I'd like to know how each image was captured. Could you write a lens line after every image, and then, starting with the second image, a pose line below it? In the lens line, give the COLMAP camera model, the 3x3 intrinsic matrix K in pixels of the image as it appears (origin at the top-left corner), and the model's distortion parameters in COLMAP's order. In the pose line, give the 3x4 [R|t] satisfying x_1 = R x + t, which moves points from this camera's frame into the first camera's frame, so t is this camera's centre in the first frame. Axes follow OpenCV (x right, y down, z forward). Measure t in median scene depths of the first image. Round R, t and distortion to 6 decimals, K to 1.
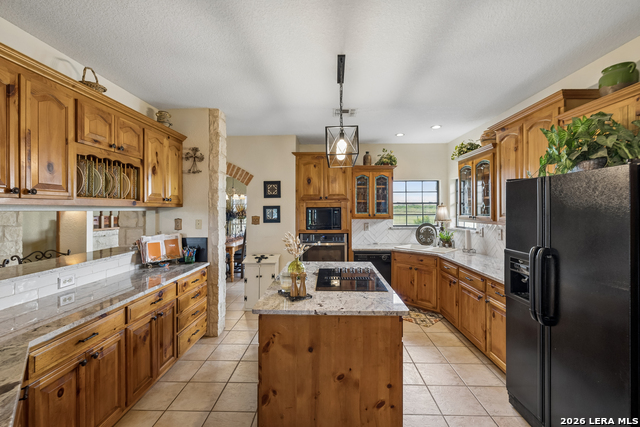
lens RADIAL K [[270.5, 0, 320.3], [0, 270.5, 211.0], [0, 0, 1]] dist [0.000211, -0.000616]
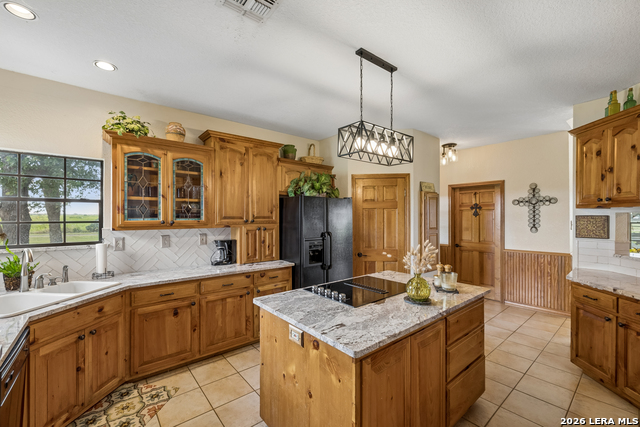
lens RADIAL K [[270.5, 0, 317.9], [0, 270.5, 215.5], [0, 0, 1]] dist [0.000211, -0.000616]
pose [[-0.662170, 0.006935, 0.749322, -0.332286], [0.004697, 0.999976, -0.005104, 0.009504], [-0.749339, 0.000140, -0.662186, 1.196420]]
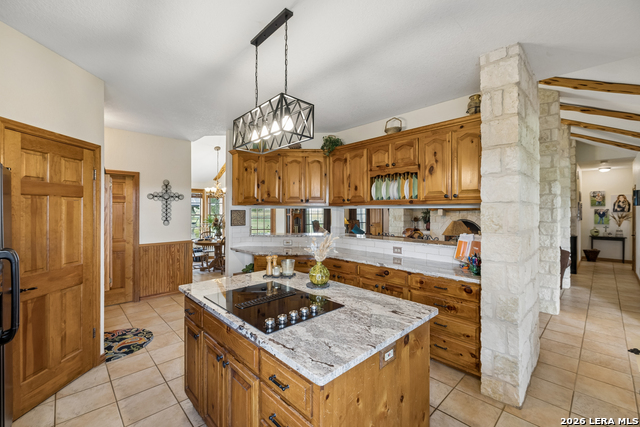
lens RADIAL K [[270.5, 0, 315.9], [0, 270.5, 211.3], [0, 0, 1]] dist [0.000211, -0.000616]
pose [[-0.706201, 0.003721, -0.708001, 0.368526], [-0.002091, 0.999971, 0.007342, 0.004930], [0.708008, 0.006666, -0.706173, 1.119175]]
